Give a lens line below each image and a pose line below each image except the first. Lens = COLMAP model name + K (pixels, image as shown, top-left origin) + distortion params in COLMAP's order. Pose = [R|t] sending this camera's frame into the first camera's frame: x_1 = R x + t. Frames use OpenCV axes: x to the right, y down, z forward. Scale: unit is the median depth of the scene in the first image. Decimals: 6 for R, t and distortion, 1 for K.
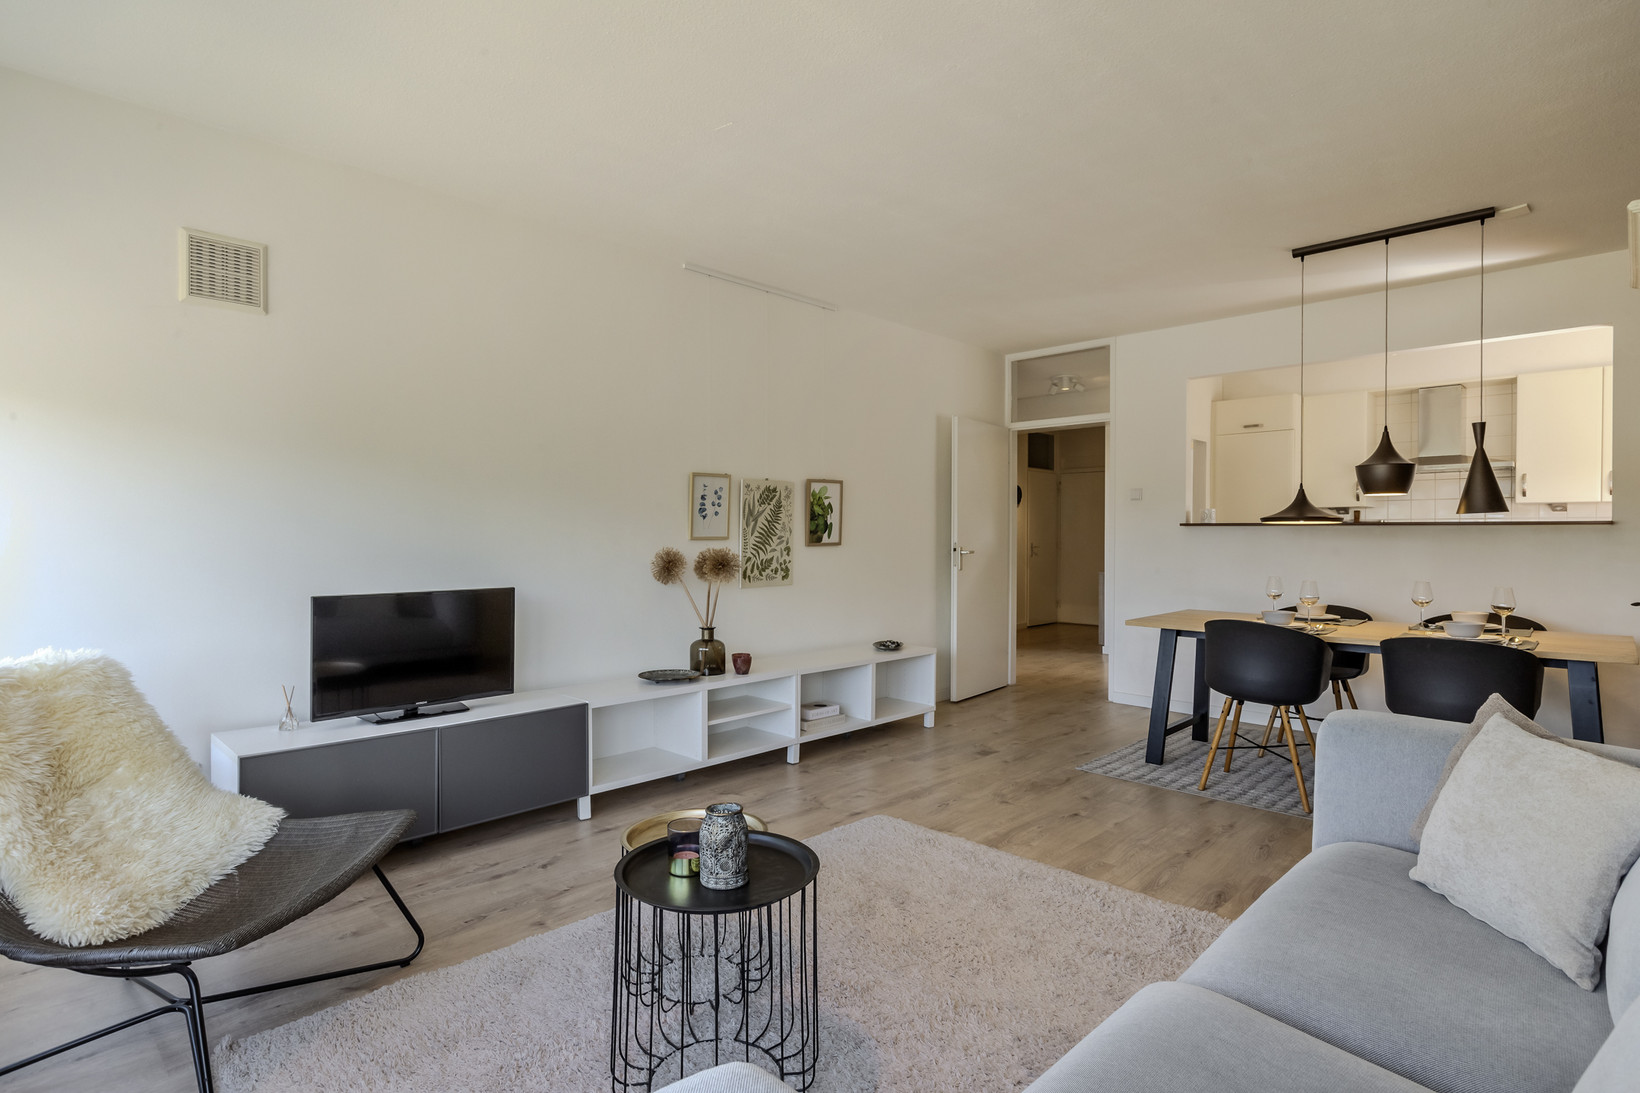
lens RADIAL K [[830.5, 0, 820.0], [0, 830.5, 546.5], [0, 0, 1]] dist [-0.001614, -0.000642]
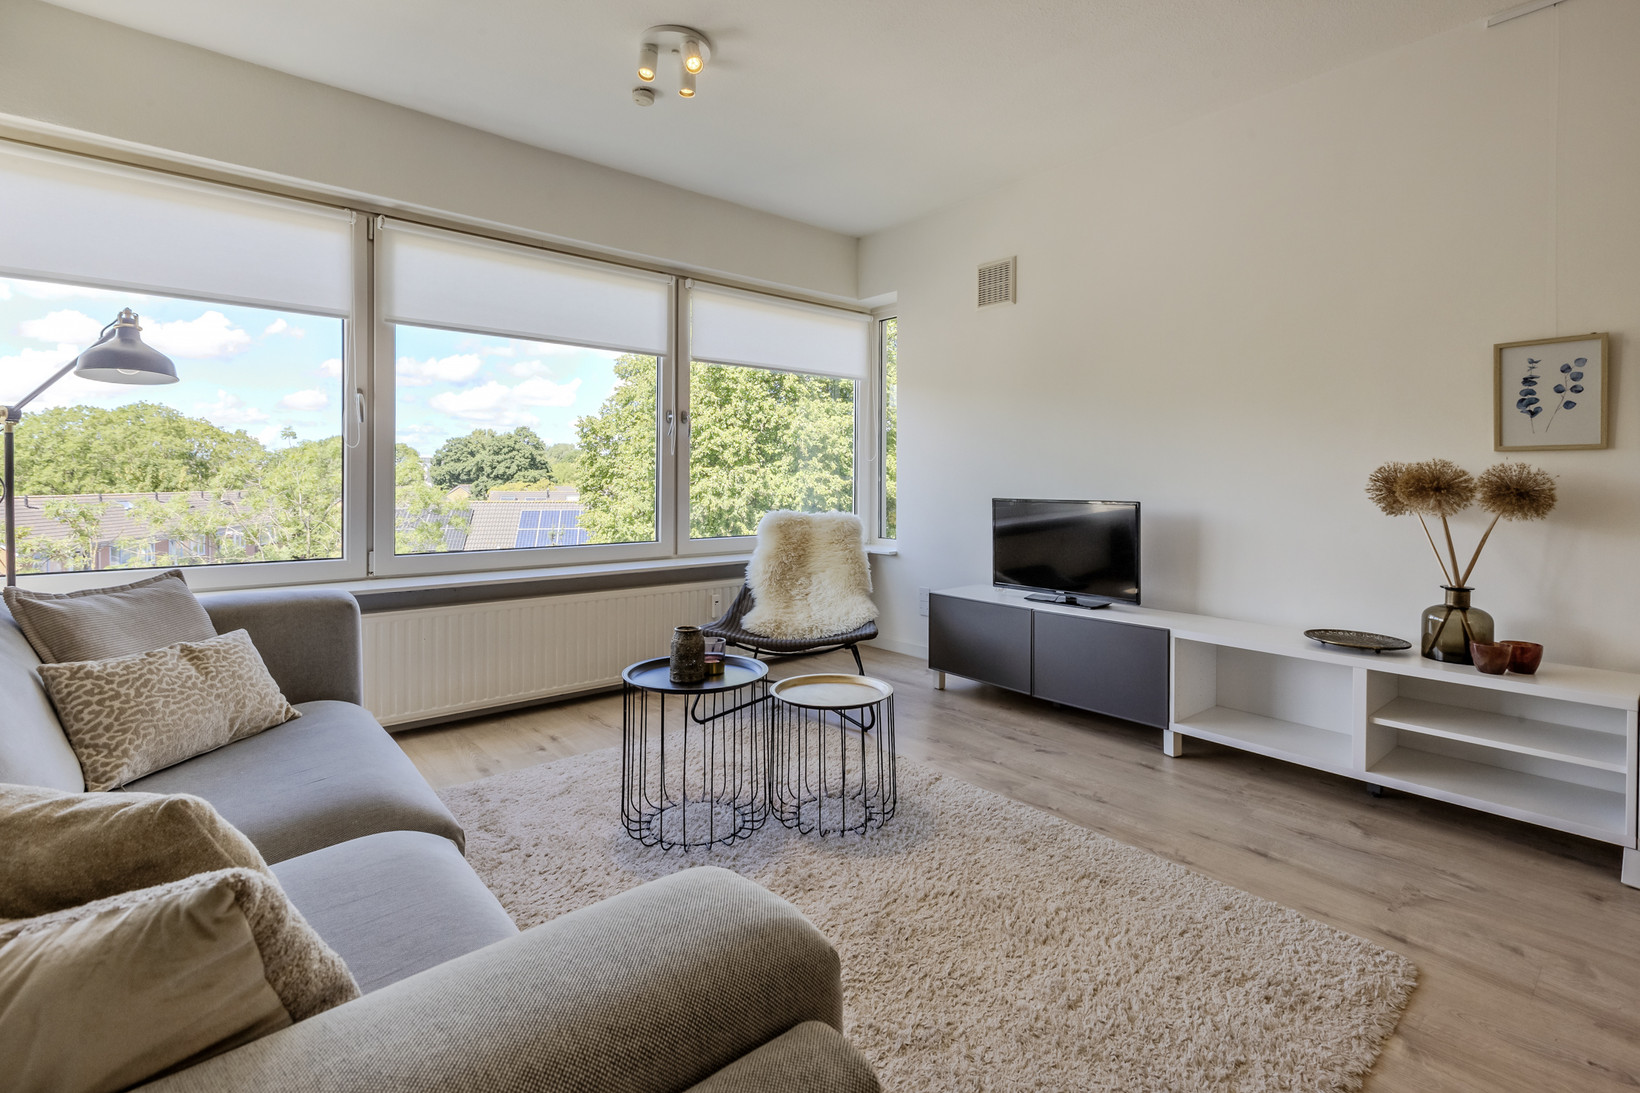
lens RADIAL K [[754.2, 0, 817.2], [0, 754.2, 480.1], [0, 0, 1]] dist [-0.001931, -0.000351]
pose [[-0.089489, -0.002847, -0.995984, 0.523208], [-0.018856, 0.999822, -0.001164, 0.027667], [0.995809, 0.018676, -0.089526, 0.608557]]
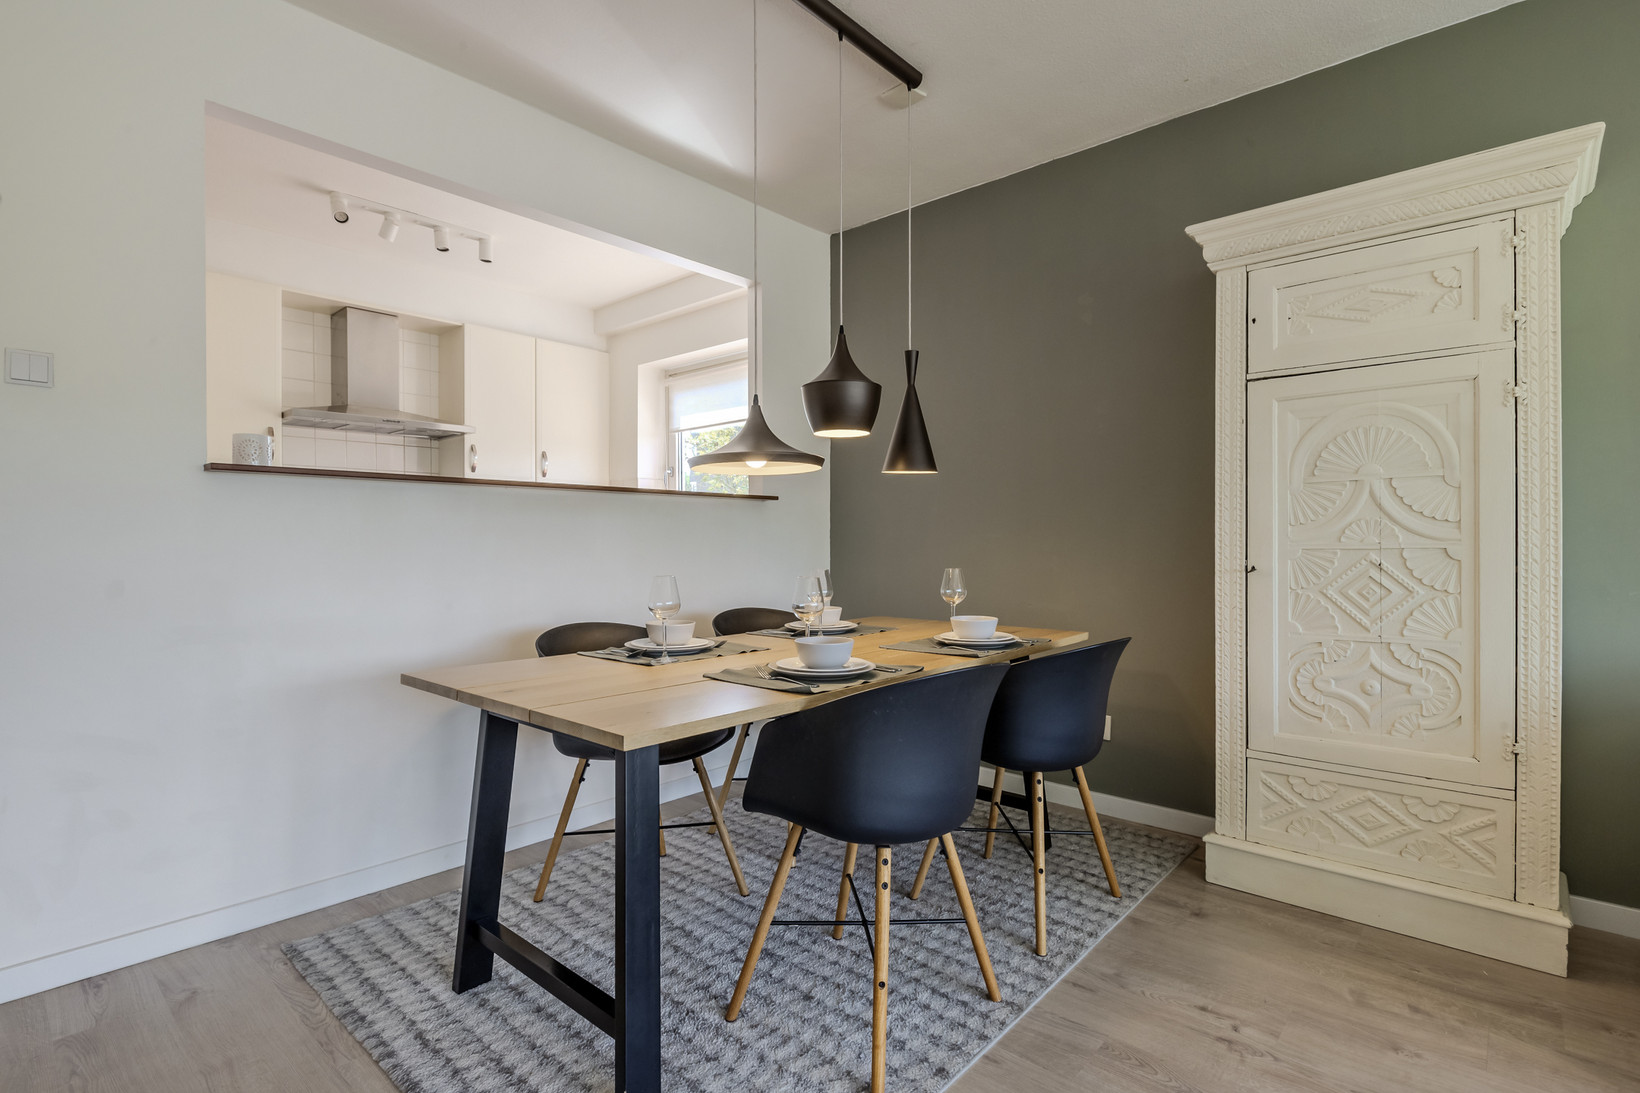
lens RADIAL K [[784.8, 0, 812.9], [0, 784.8, 548.8], [0, 0, 1]] dist [-0.013689, -0.000128]
pose [[-0.037458, -0.010390, 0.999244, 0.083169], [0.013557, 0.999849, 0.010904, 0.019525], [-0.999206, 0.013955, -0.037311, 1.052602]]
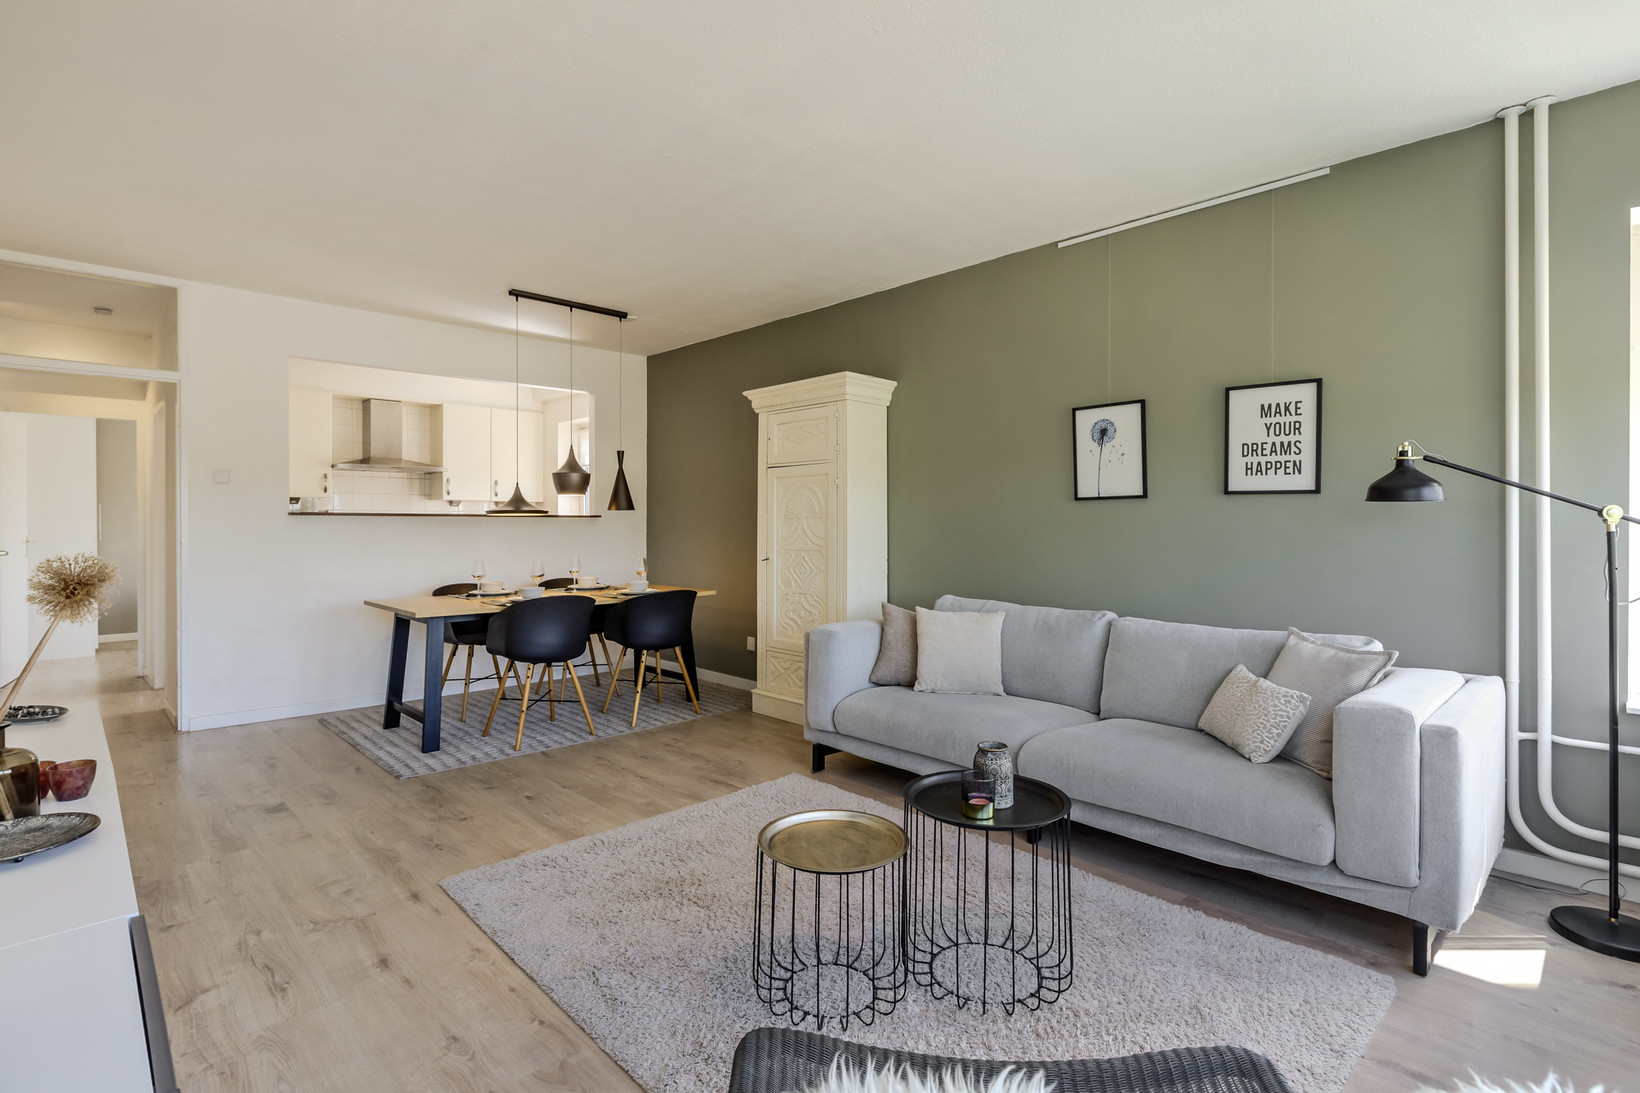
lens RADIAL K [[789.5, 0, 808.9], [0, 789.5, 531.2], [0, 0, 1]] dist [0.000236, 0.000261]
pose [[0.042326, -0.010822, 0.999045, -0.602144], [0.013646, 0.999854, 0.010252, -0.011344], [-0.999011, 0.013199, 0.042467, 0.559916]]
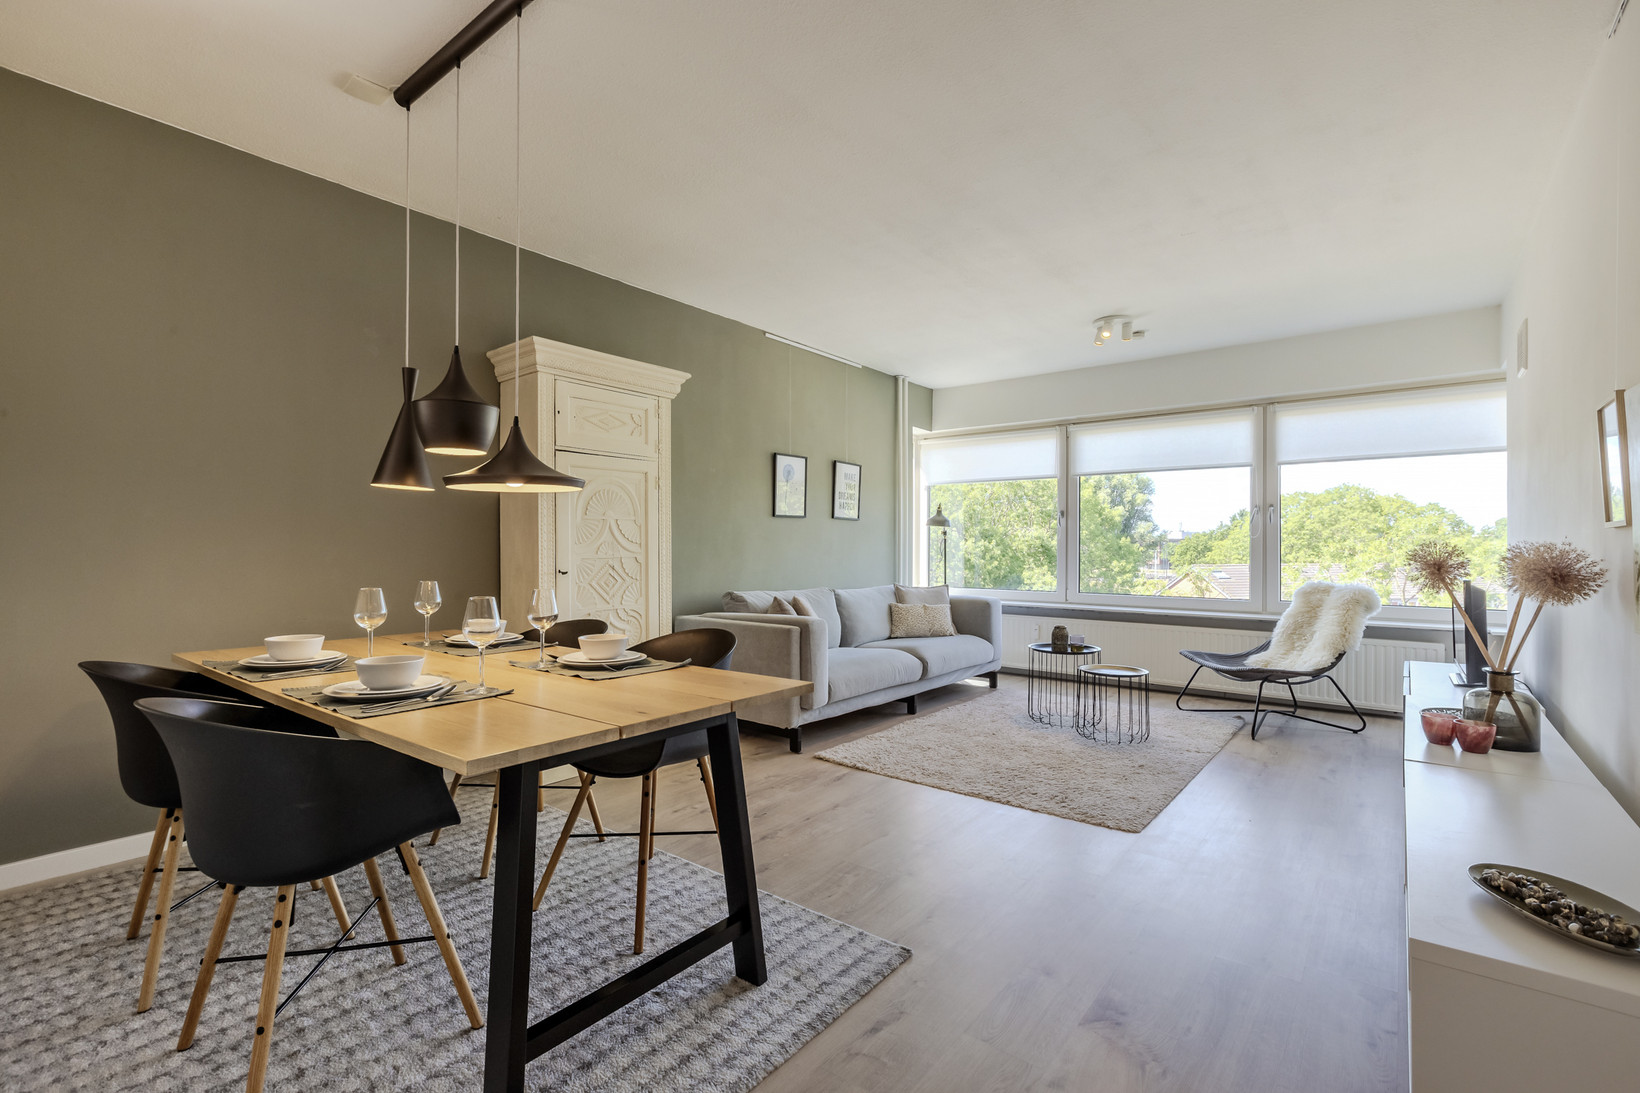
lens RADIAL K [[738.4, 0, 820.0], [0, 738.4, 546.5], [0, 0, 1]] dist [-0.001301, -0.000157]
pose [[-0.994470, -0.004144, -0.104942, 0.463648], [-0.005323, 0.999926, 0.010960, 0.004098], [0.104889, 0.011458, -0.994418, 1.615842]]
